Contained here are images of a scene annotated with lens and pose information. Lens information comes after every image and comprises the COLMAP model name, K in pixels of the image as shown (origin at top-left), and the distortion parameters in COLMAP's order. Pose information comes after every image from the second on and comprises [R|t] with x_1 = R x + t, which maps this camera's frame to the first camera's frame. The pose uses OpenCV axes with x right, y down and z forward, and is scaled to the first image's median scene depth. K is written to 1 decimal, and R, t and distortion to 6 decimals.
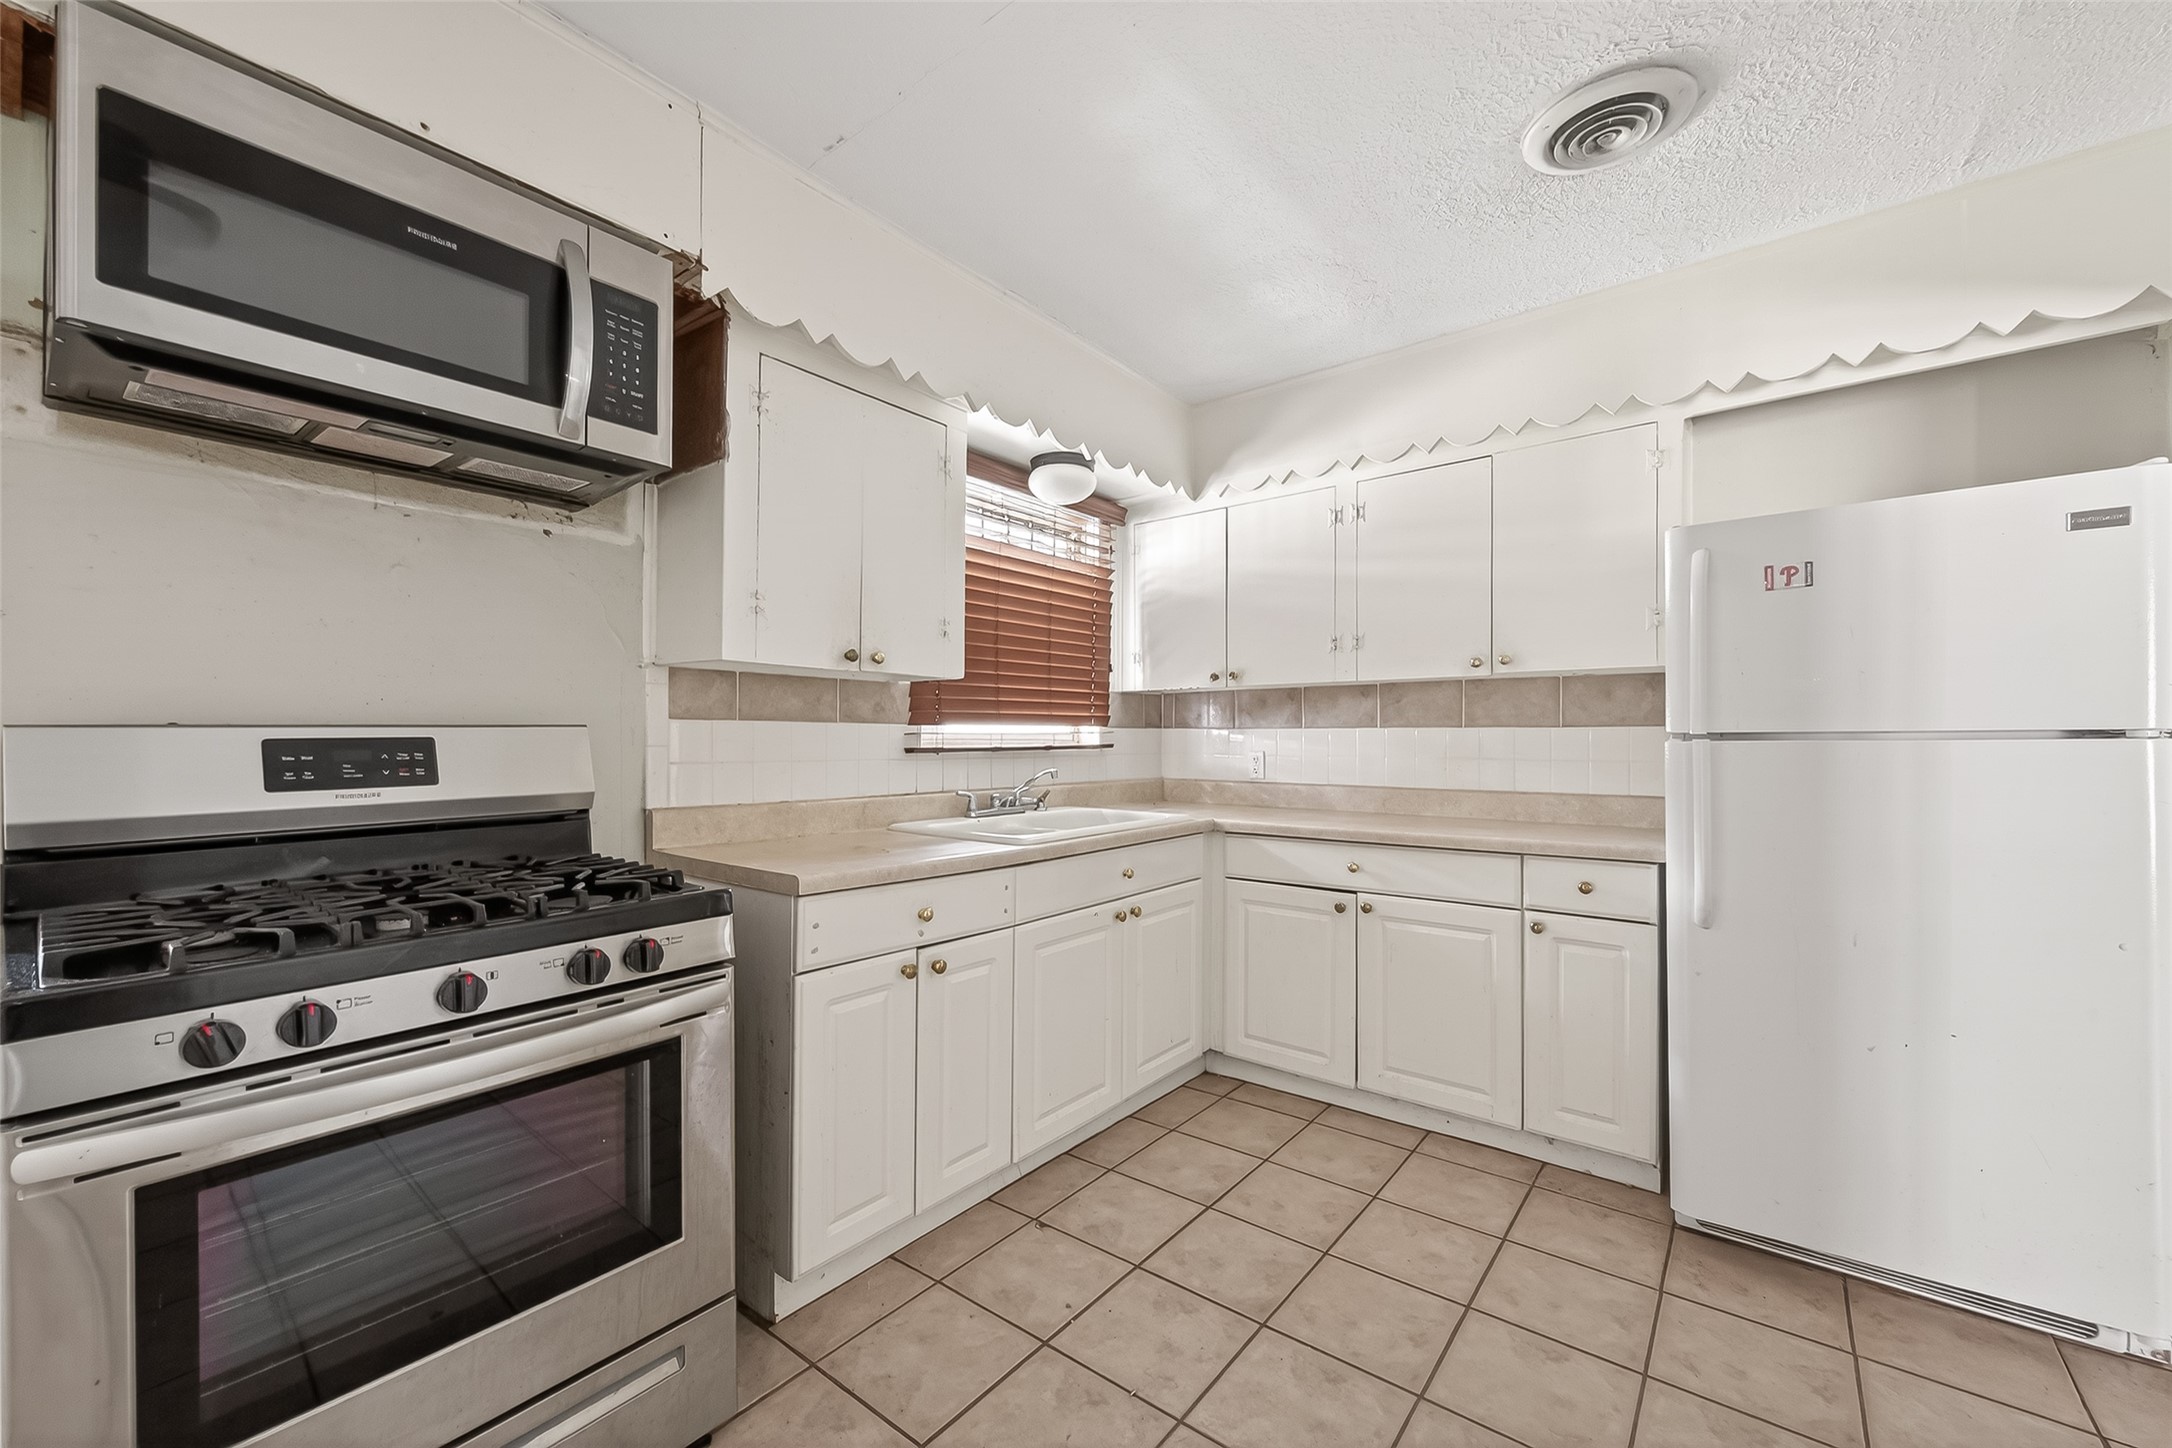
lens RADIAL K [[848.5, 0, 1079.1], [0, 848.5, 741.2], [0, 0, 1]] dist [0.000746, -0.000242]
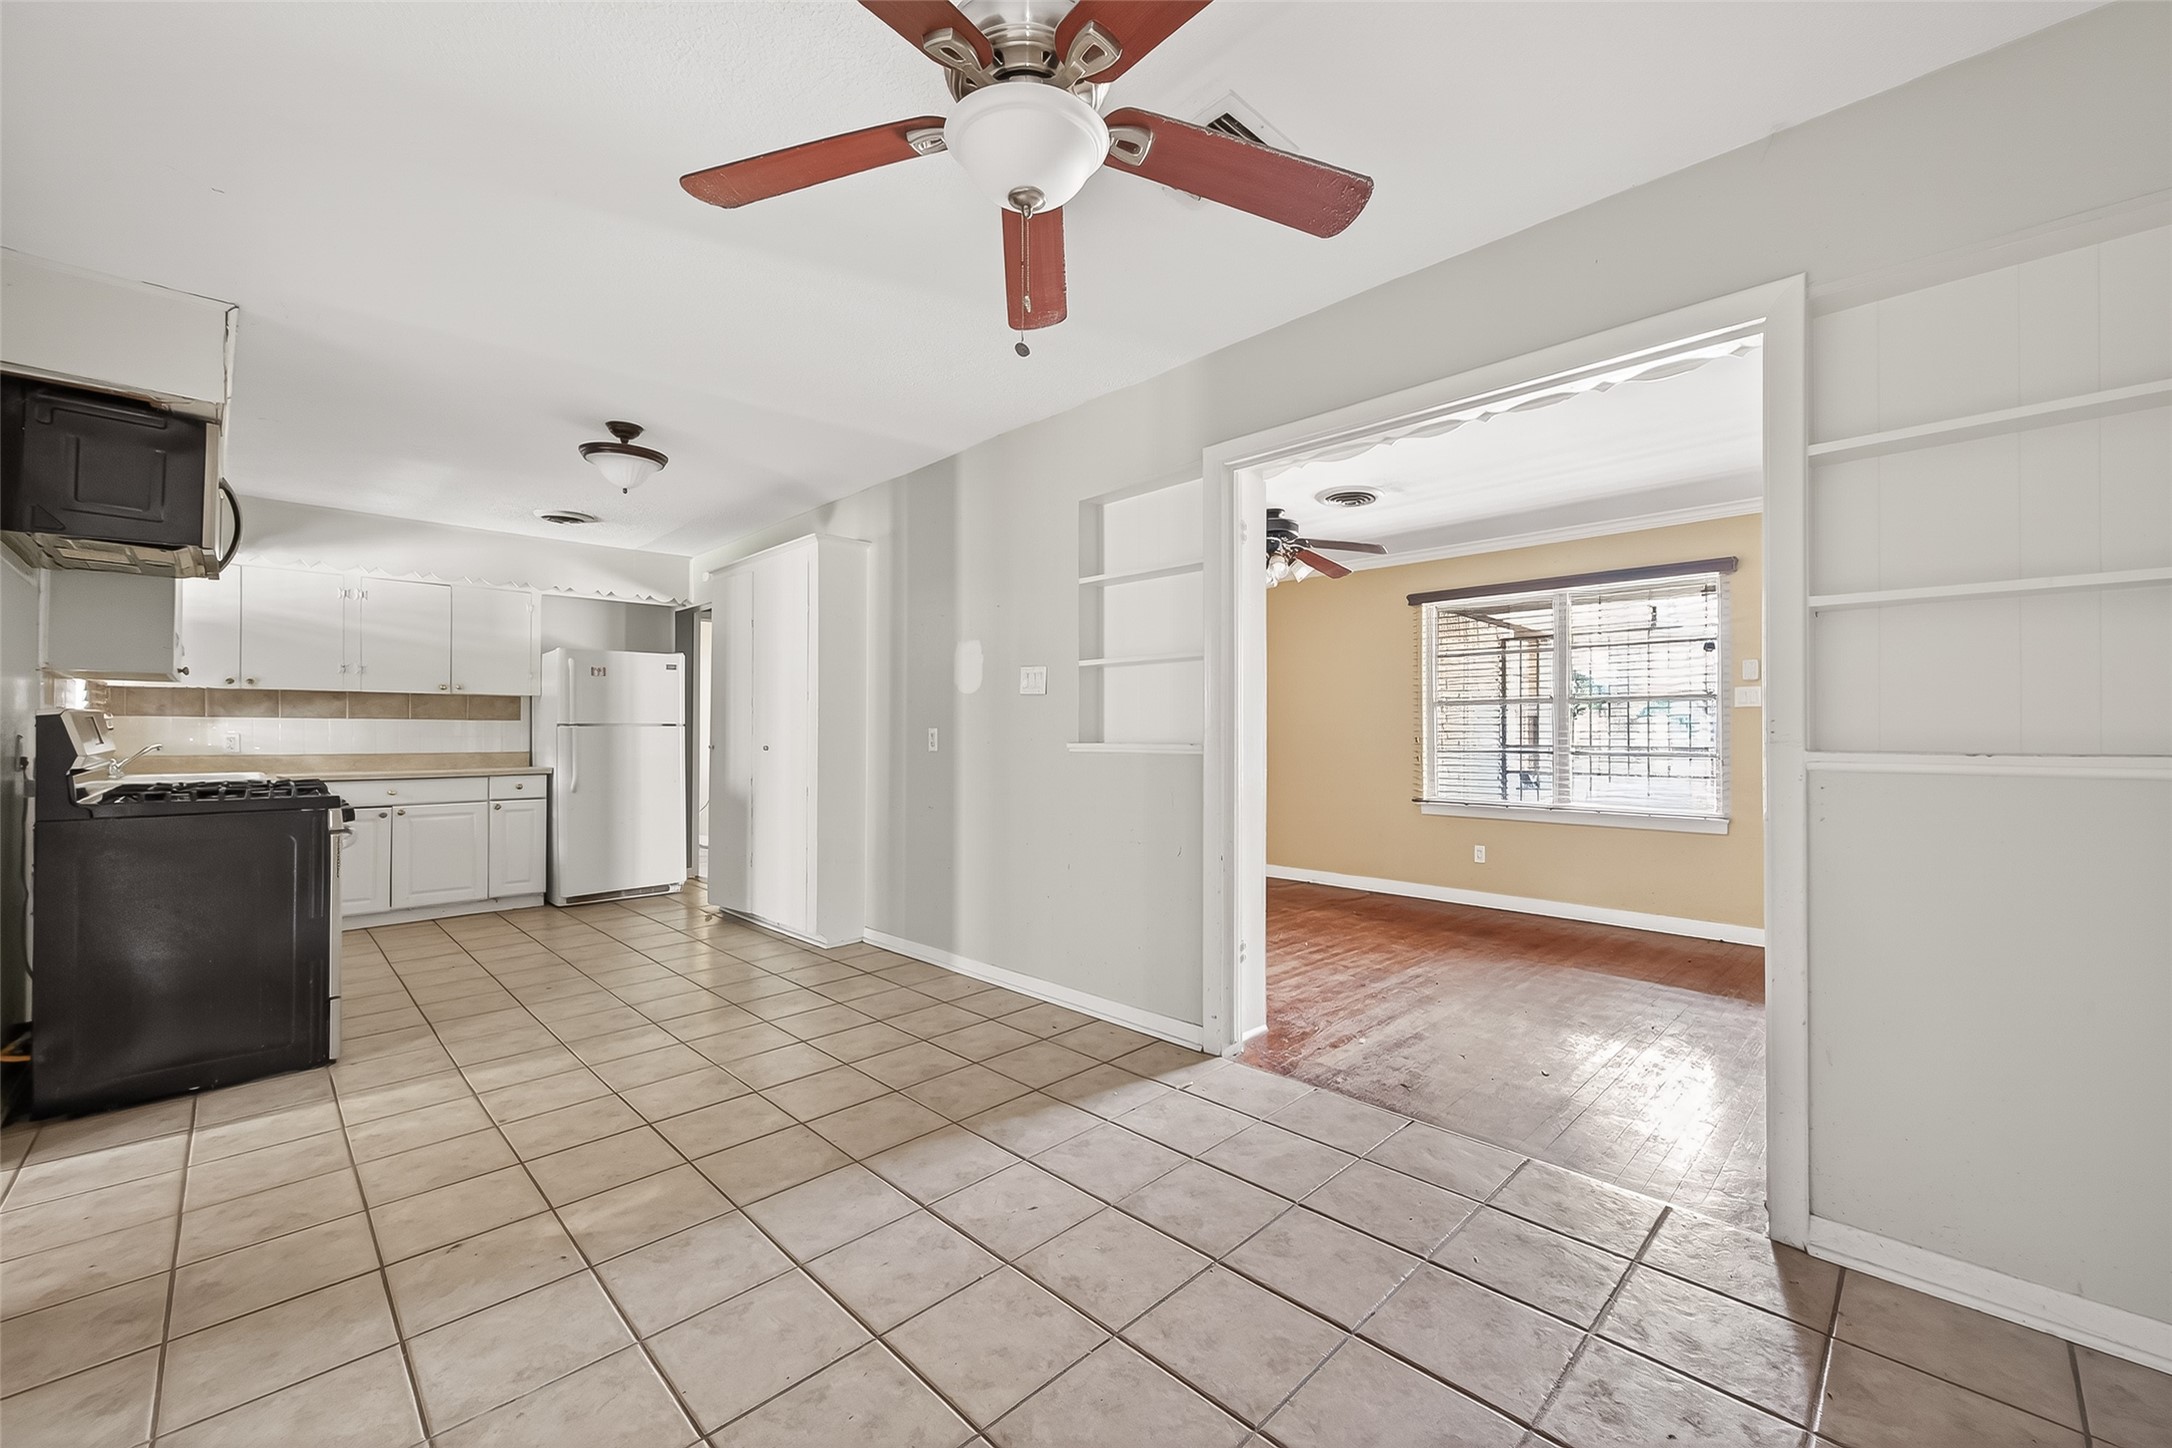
lens RADIAL K [[853.1, 0, 1115.4], [0, 853.1, 727.9], [0, 0, 1]] dist [0.004844, -0.000534]
pose [[0.100217, 0.007058, 0.994941, -1.576295], [0.002233, 0.999971, -0.007318, 0.024842], [-0.994963, 0.002955, 0.100199, -0.888331]]
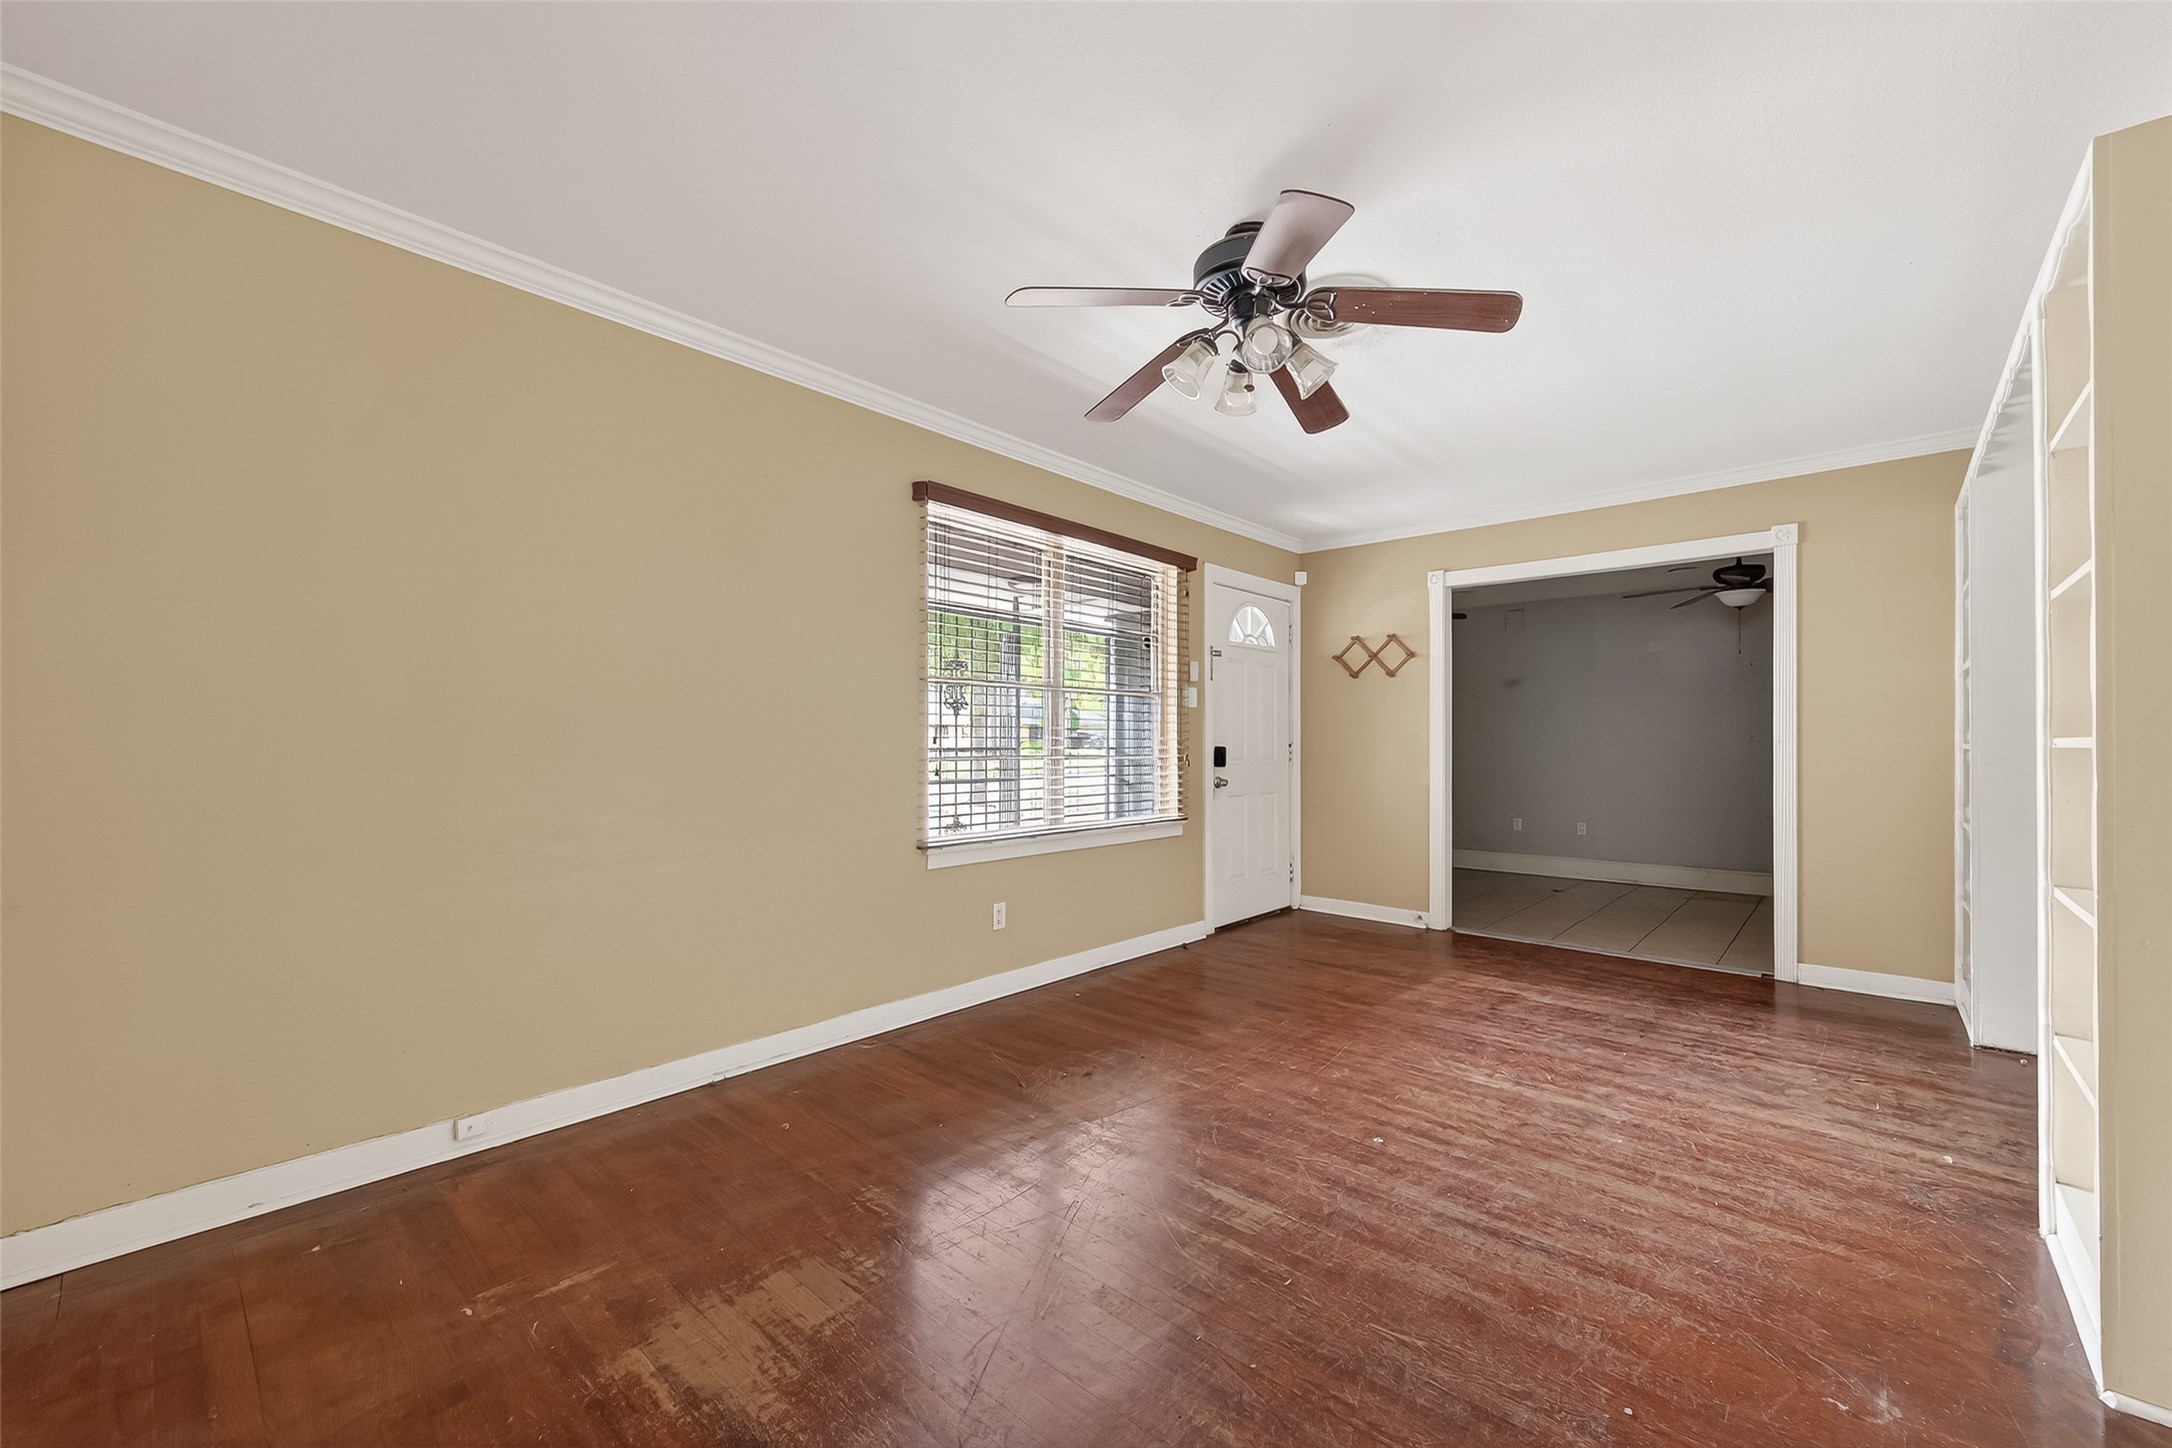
lens RADIAL K [[842.9, 0, 1090.6], [0, 842.9, 729.9], [0, 0, 1]] dist [-0.000686, -0.000443]
pose [[-0.997776, -0.006530, 0.066339, 0.723535], [-0.007118, 0.999937, -0.008631, 0.035365], [-0.066279, -0.009084, -0.997760, -0.106919]]
